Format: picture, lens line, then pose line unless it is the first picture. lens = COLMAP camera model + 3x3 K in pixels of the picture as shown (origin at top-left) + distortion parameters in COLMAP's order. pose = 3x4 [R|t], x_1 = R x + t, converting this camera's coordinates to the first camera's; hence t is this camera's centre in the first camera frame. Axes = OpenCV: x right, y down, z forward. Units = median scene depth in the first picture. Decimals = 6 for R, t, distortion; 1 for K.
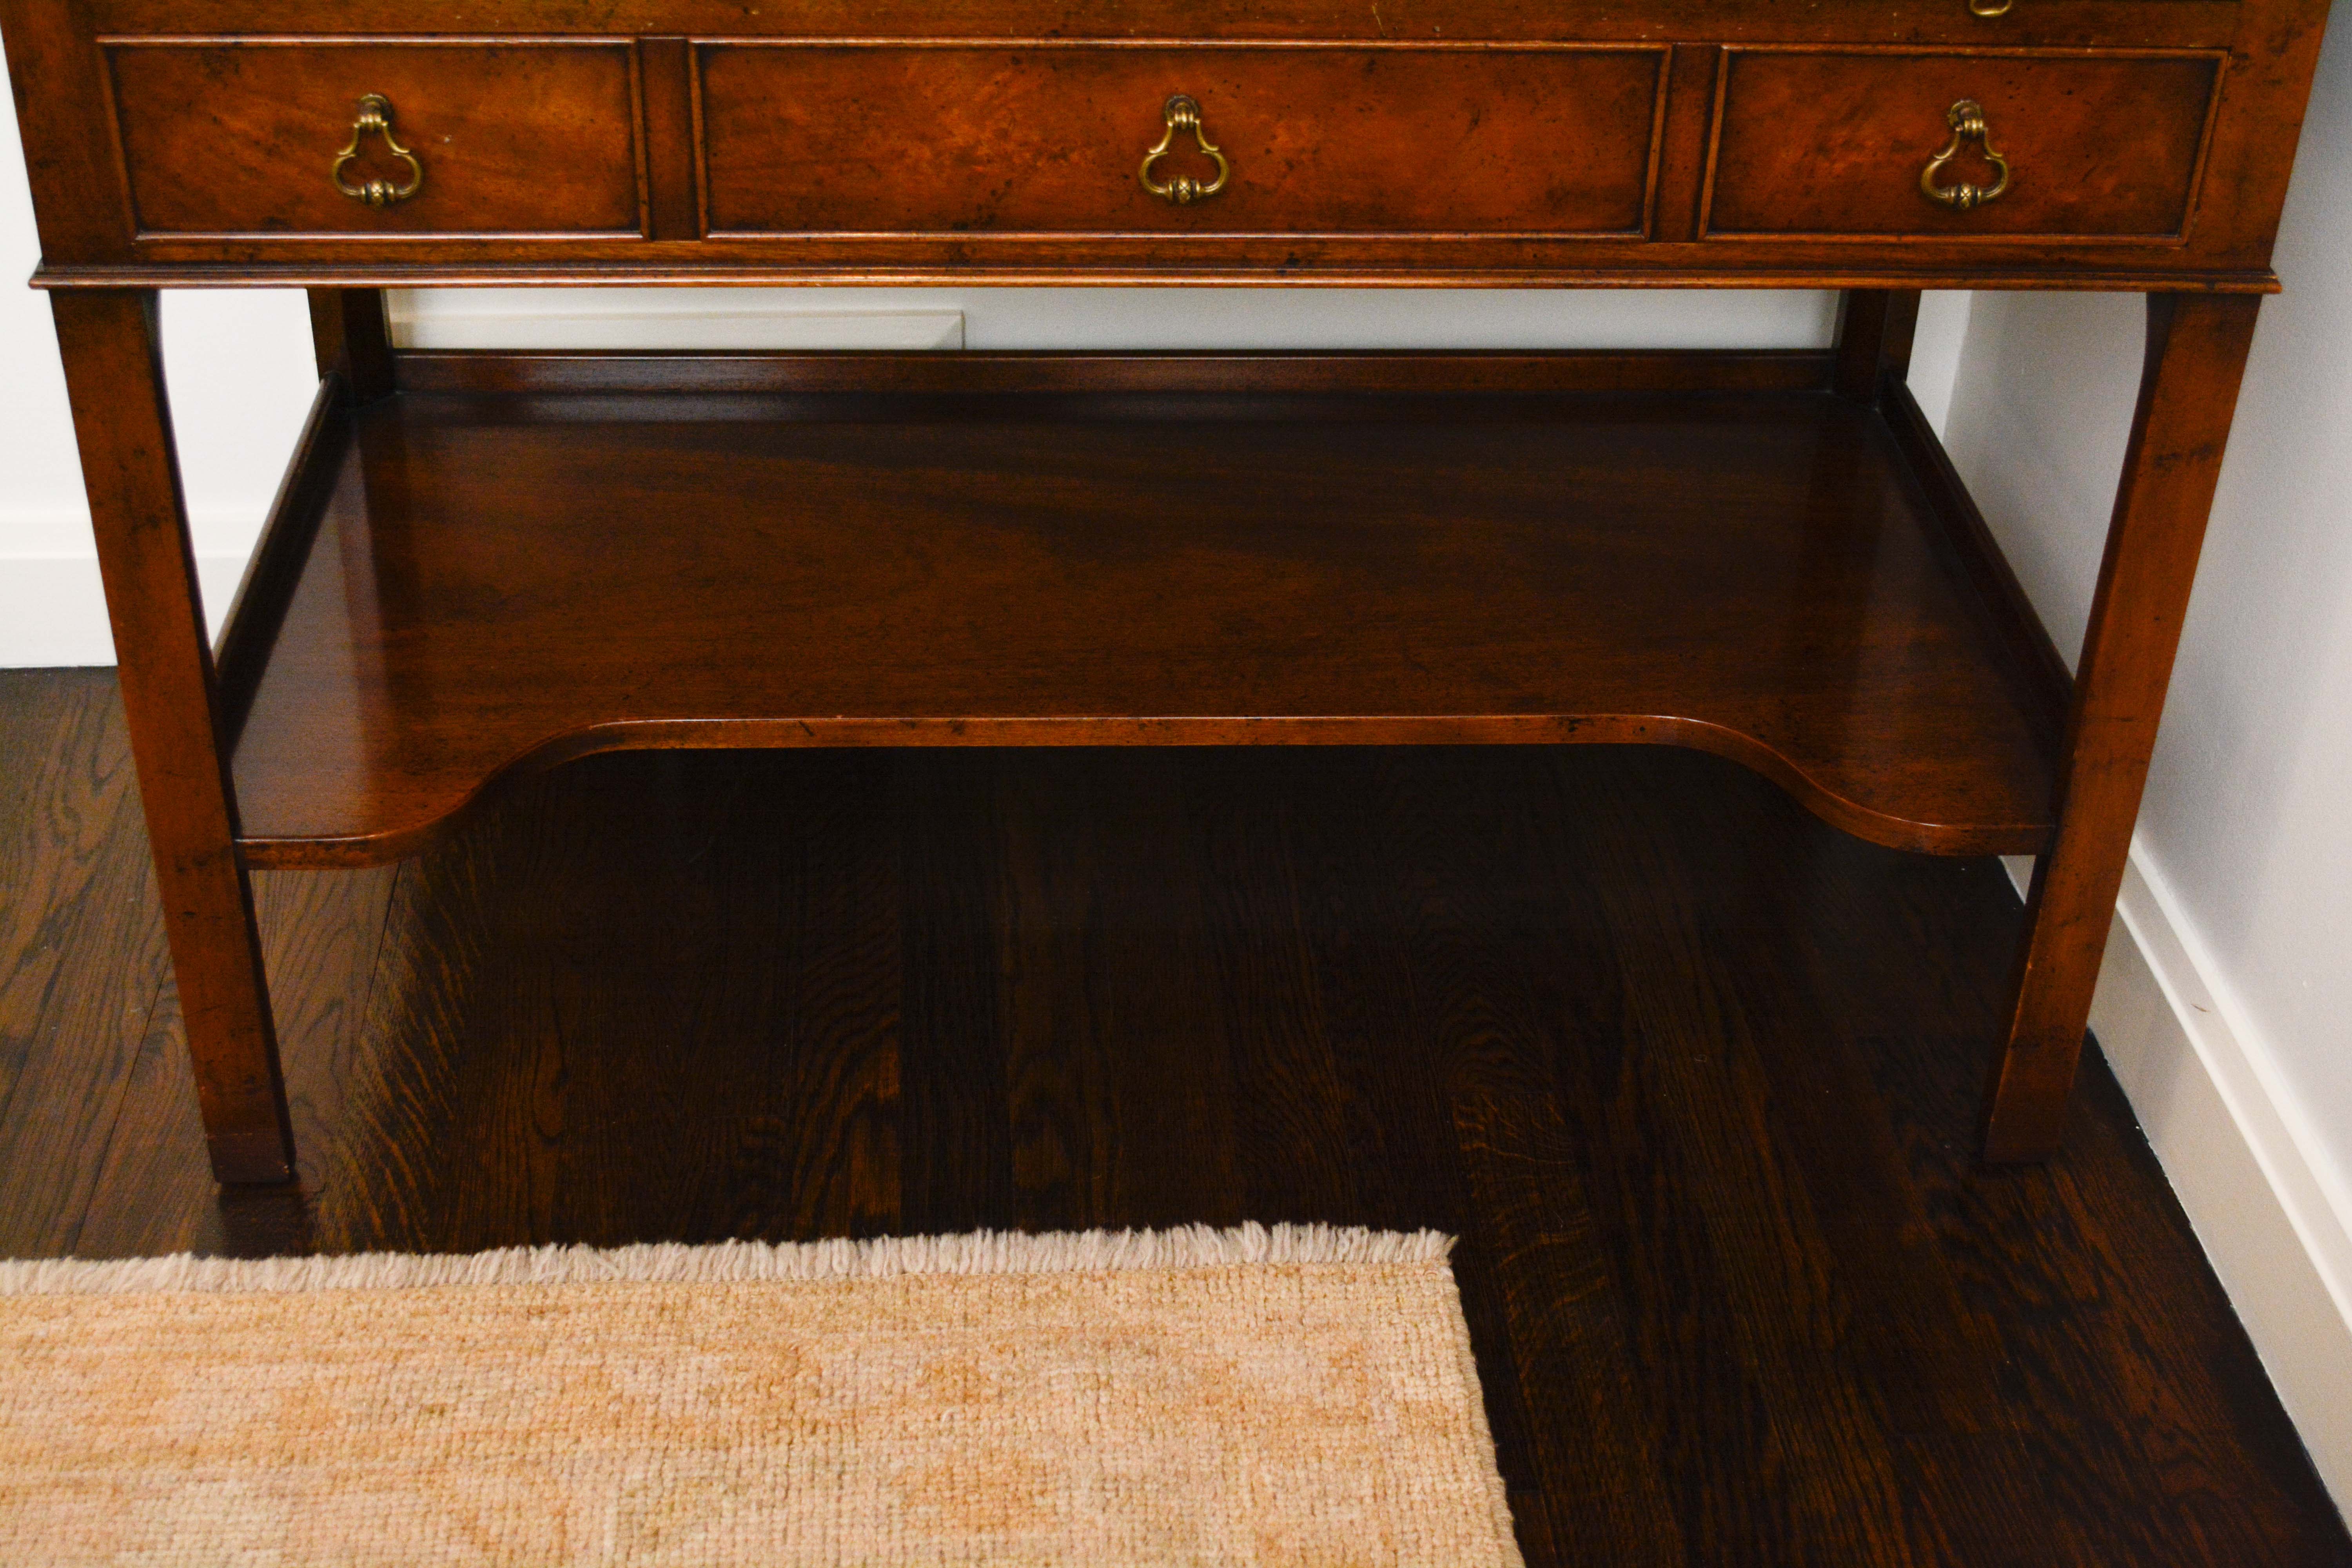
lens RADIAL K [[3075.8, 0, 1169.8], [0, 3075.8, 781.7], [0, 0, 1]] dist [-0.032953, 0.000309]
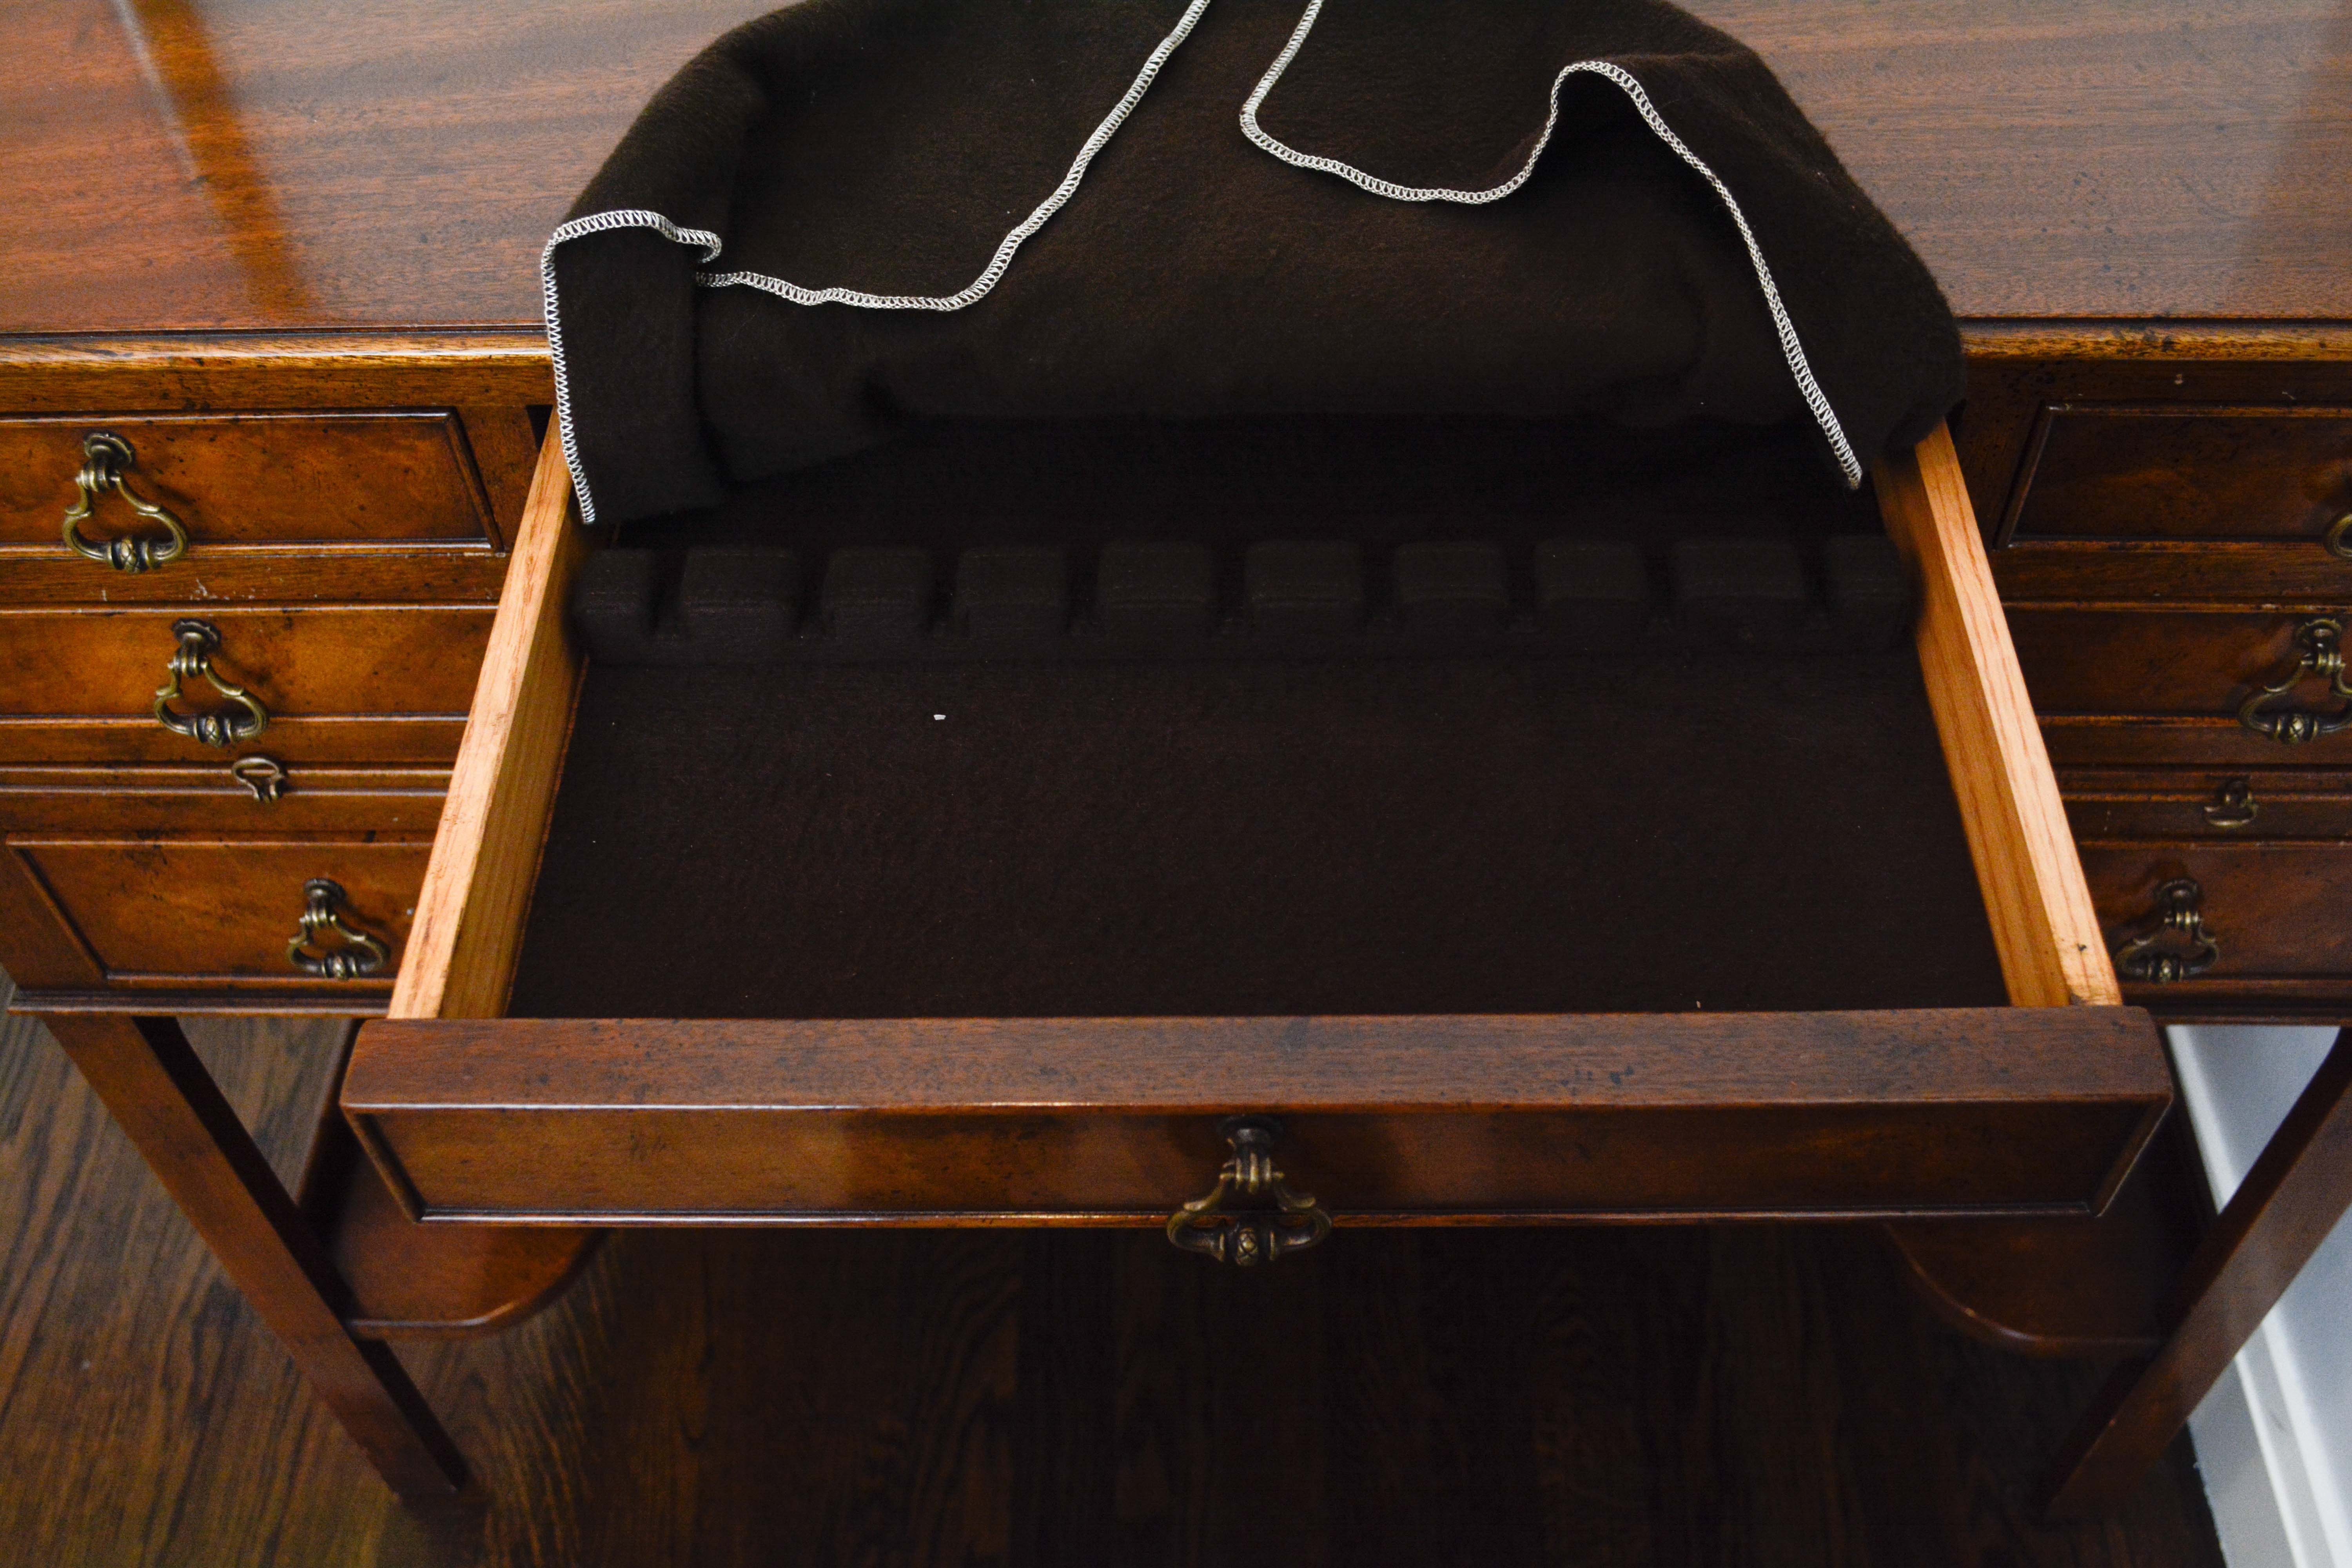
lens RADIAL K [[2287.6, 0, 1171.9], [0, 2287.6, 765.3], [0, 0, 1]] dist [-0.065172, 0.005792]
pose [[0.995667, 0.025779, -0.089348, 0.040476], [0.001440, 0.956420, 0.291990, -0.430578], [0.092982, -0.290853, 0.952239, 0.396569]]
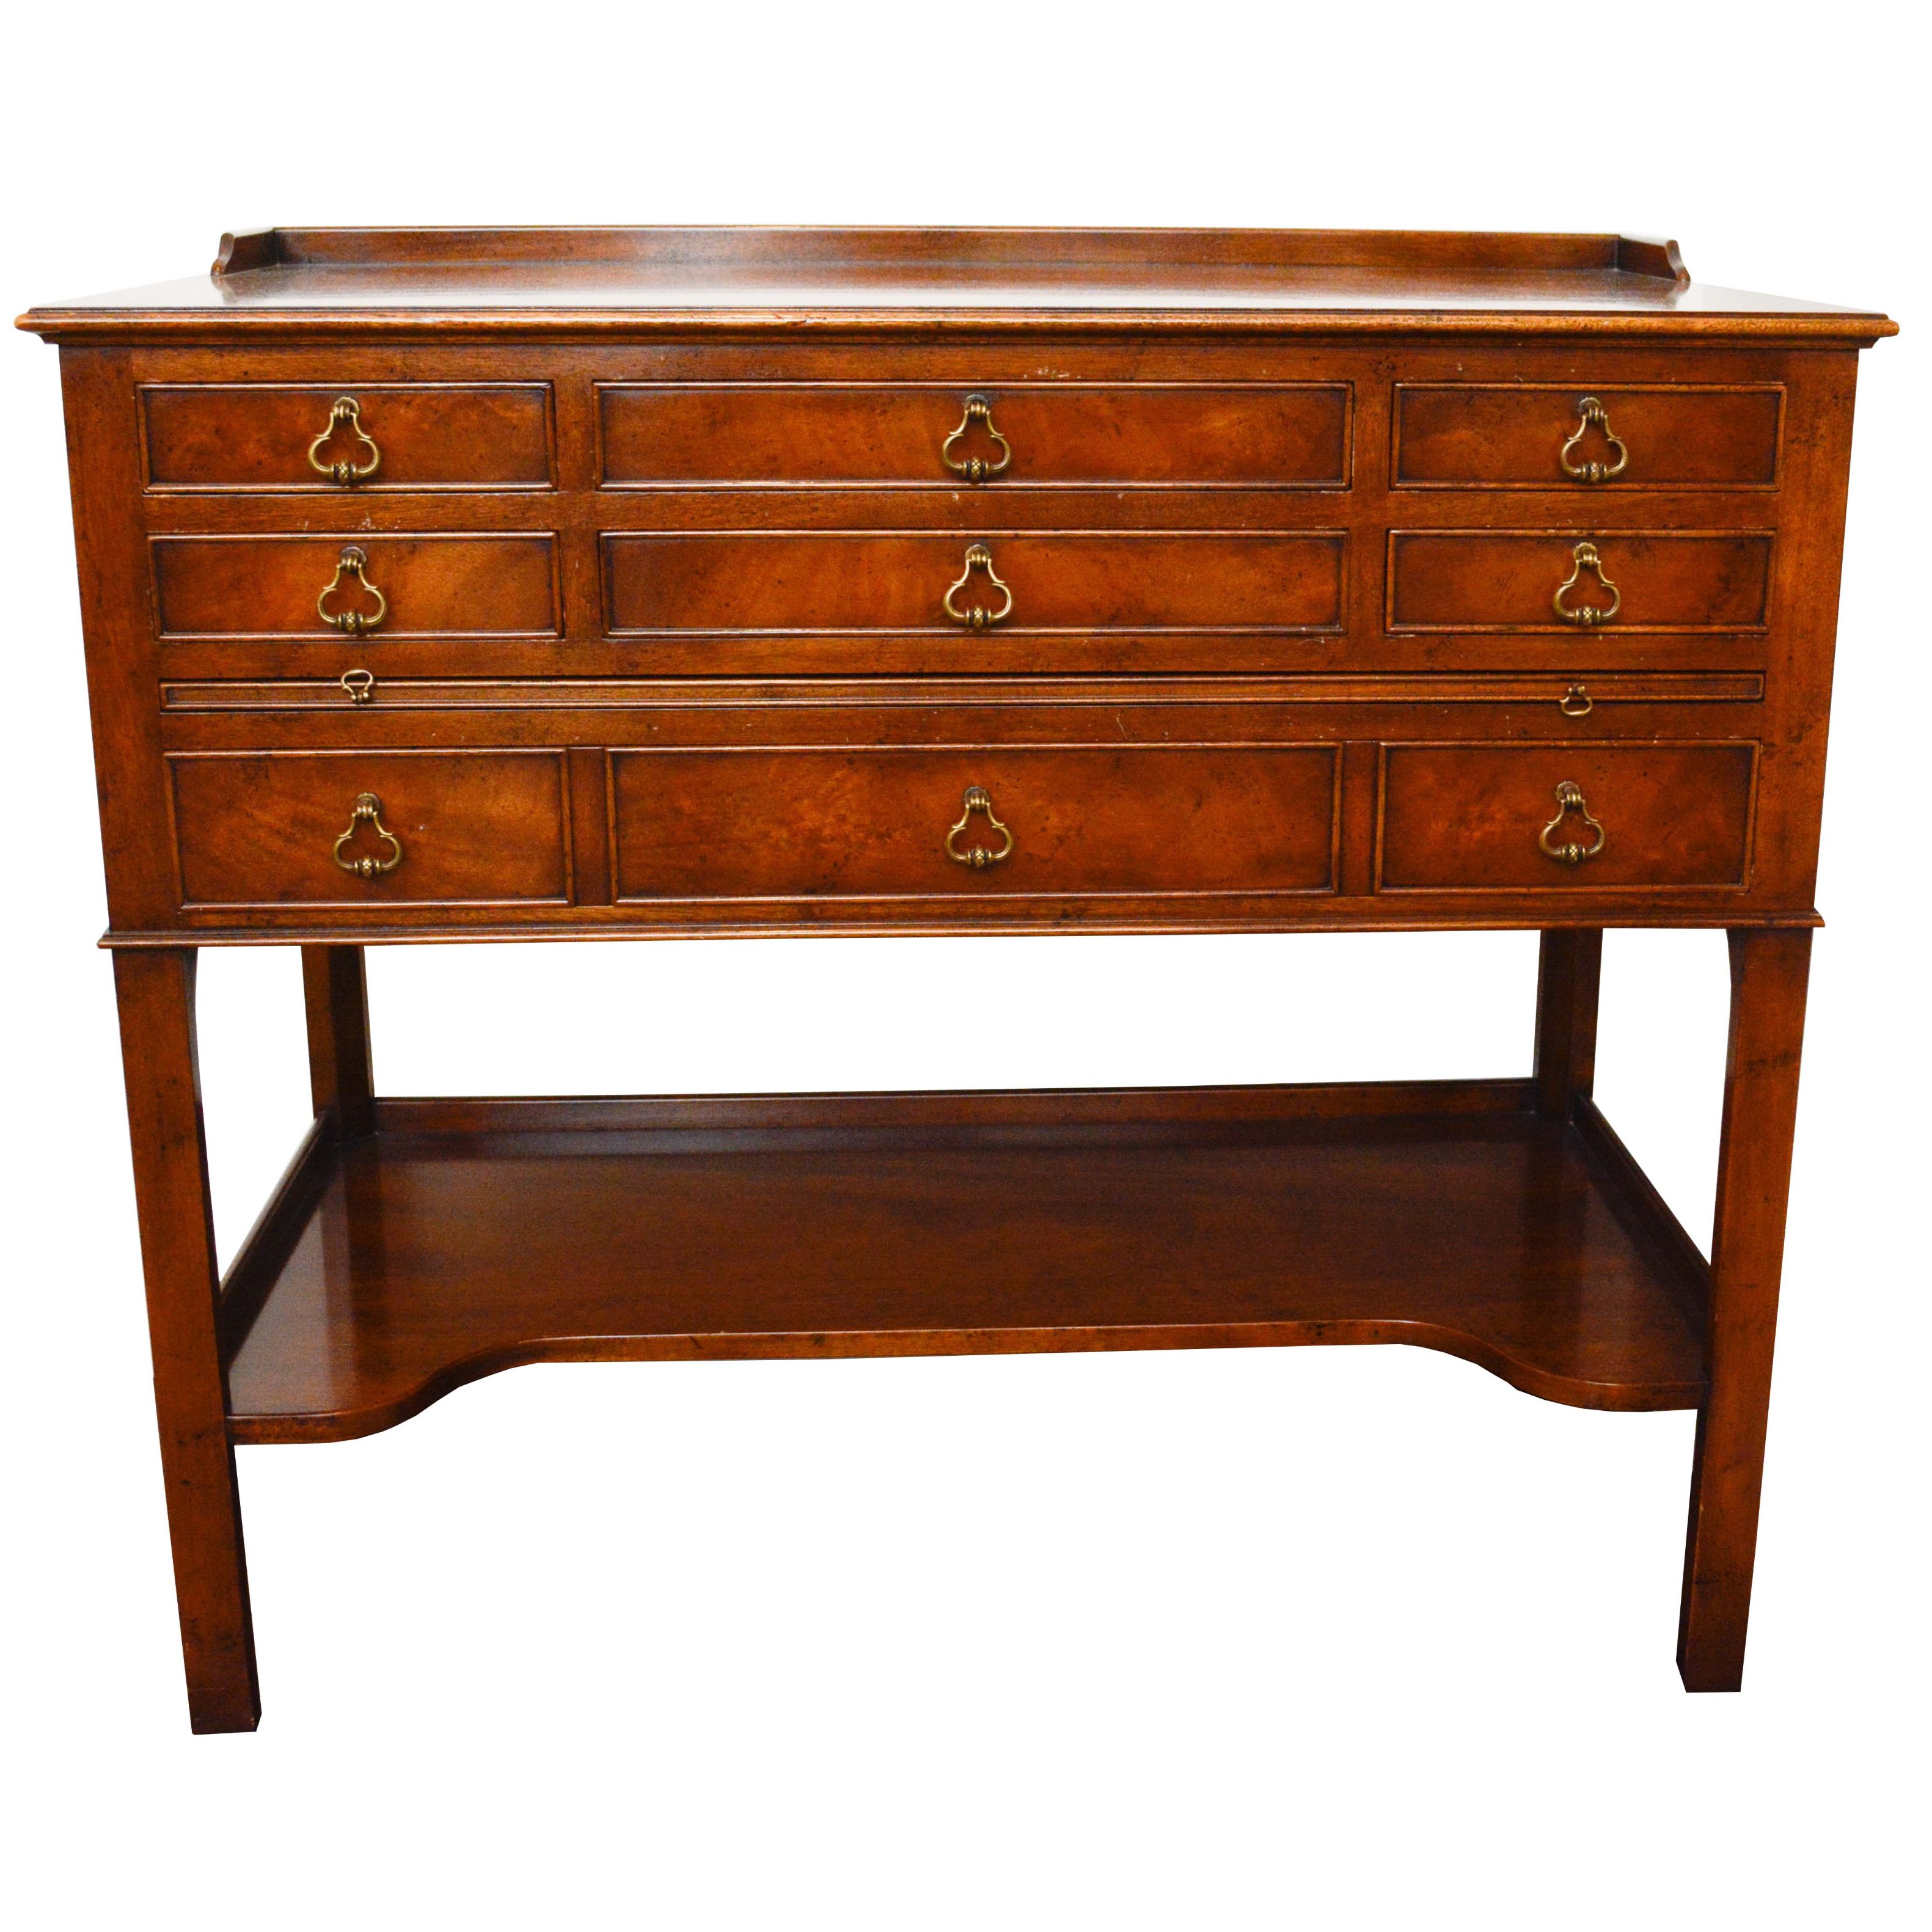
lens RADIAL K [[2780.2, 0, 1122.2], [0, 2780.2, 965.6], [0, 0, 1]] dist [-0.060872, -0.036653]
pose [[0.999553, -0.022809, 0.019310, 0.041225], [0.027442, 0.956393, -0.290790, 0.198453], [-0.011835, 0.291190, 0.956592, -0.127343]]
